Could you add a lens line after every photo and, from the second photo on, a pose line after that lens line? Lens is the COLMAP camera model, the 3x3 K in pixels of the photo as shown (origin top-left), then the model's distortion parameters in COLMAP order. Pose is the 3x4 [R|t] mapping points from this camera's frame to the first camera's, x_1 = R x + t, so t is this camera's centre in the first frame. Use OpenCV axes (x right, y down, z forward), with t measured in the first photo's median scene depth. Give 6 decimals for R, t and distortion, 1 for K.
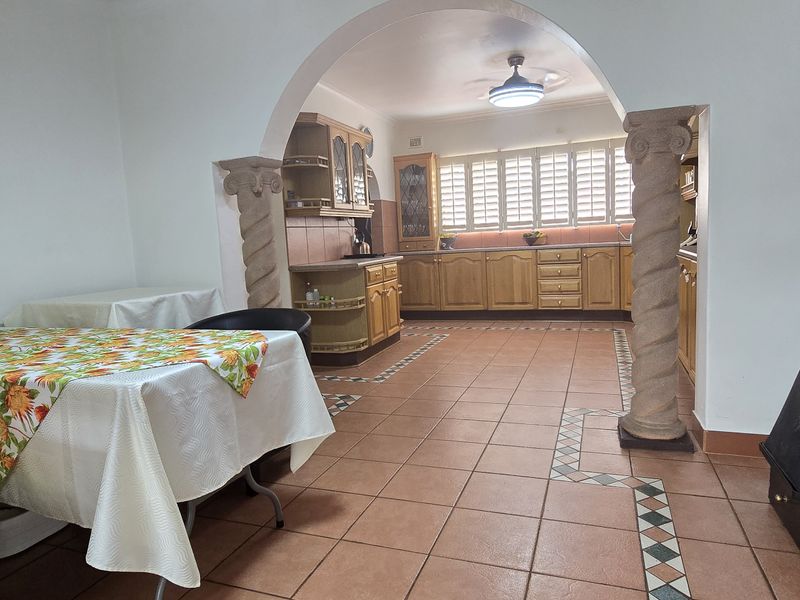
lens RADIAL K [[530.1, 0, 400.0], [0, 530.1, 300.0], [0, 0, 1]] dist [0.002142, -0.000939]
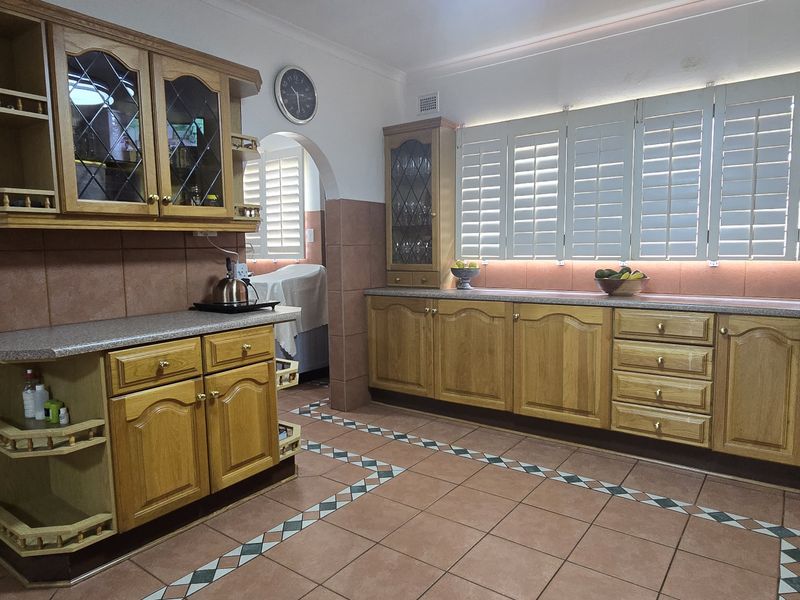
lens RADIAL K [[530.1, 0, 400.0], [0, 530.1, 300.0], [0, 0, 1]] dist [0.002142, -0.000939]
pose [[0.959808, 0.068301, -0.272218, 0.201725], [-0.069435, 0.997571, 0.005476, -0.090925], [0.271931, 0.013645, 0.962220, 0.483785]]
